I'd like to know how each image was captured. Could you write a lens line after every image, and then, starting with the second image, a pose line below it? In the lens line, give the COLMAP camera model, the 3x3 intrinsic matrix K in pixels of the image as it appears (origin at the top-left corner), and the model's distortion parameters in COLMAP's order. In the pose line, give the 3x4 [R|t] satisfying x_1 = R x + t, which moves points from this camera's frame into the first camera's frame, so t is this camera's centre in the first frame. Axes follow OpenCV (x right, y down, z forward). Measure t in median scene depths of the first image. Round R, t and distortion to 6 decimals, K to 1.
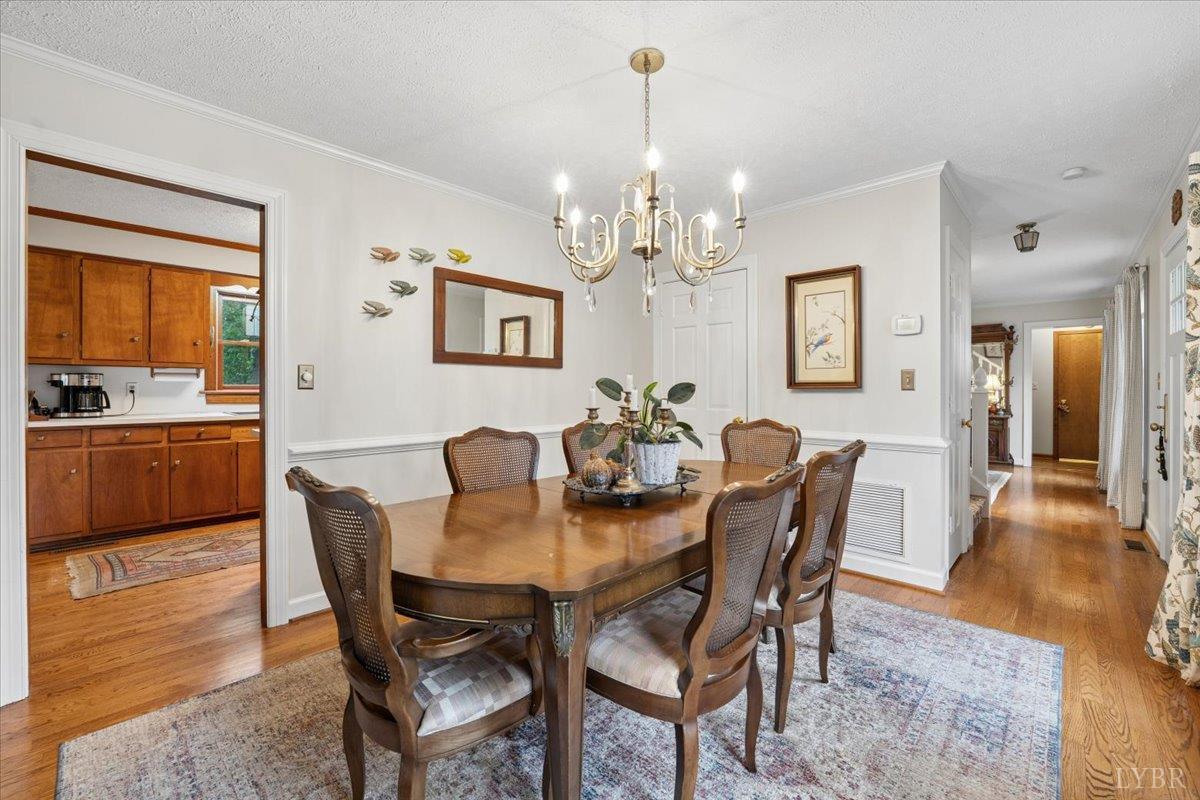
lens RADIAL K [[491.2, 0, 608.2], [0, 491.2, 391.2], [0, 0, 1]] dist [-0.014487, -0.000234]
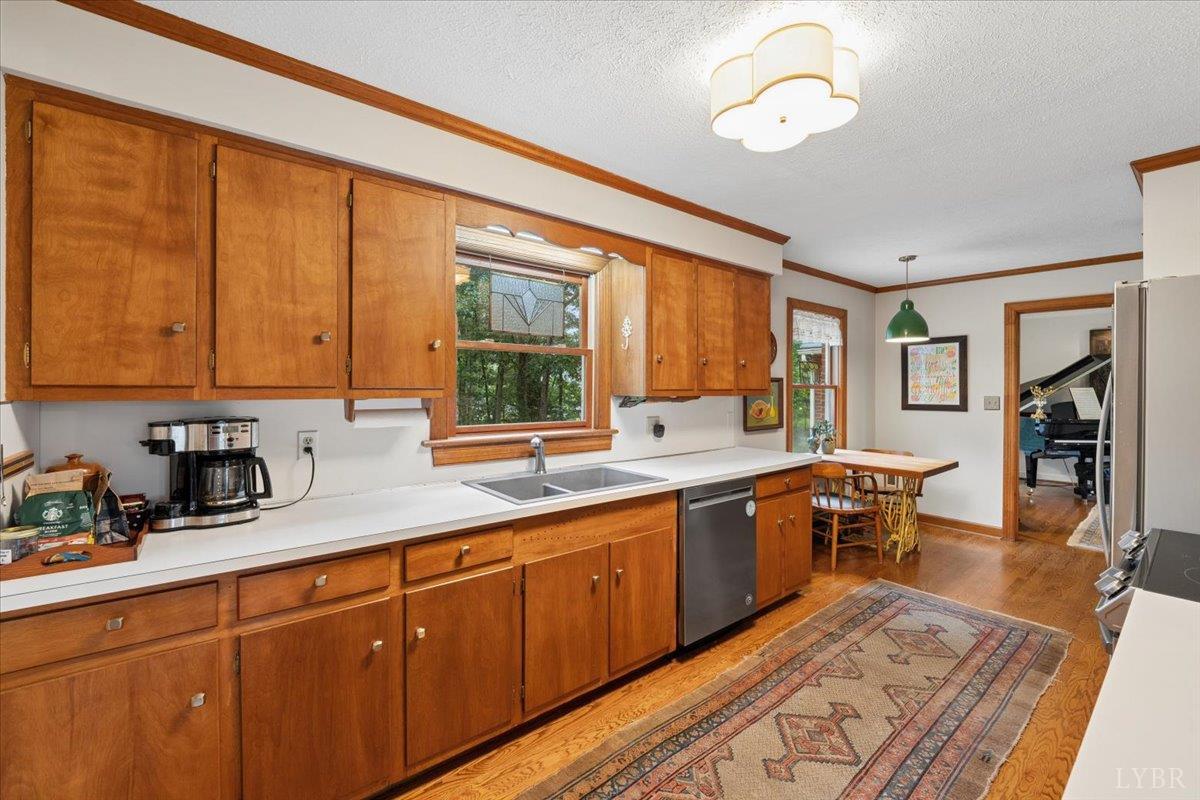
lens RADIAL K [[491.2, 0, 604.6], [0, 491.2, 388.8], [0, 0, 1]] dist [-0.014487, -0.000234]
pose [[0.990138, -0.003782, -0.140048, -0.691687], [0.002994, 0.999978, -0.005836, -0.060637], [0.140067, 0.005359, 0.990128, 0.624464]]
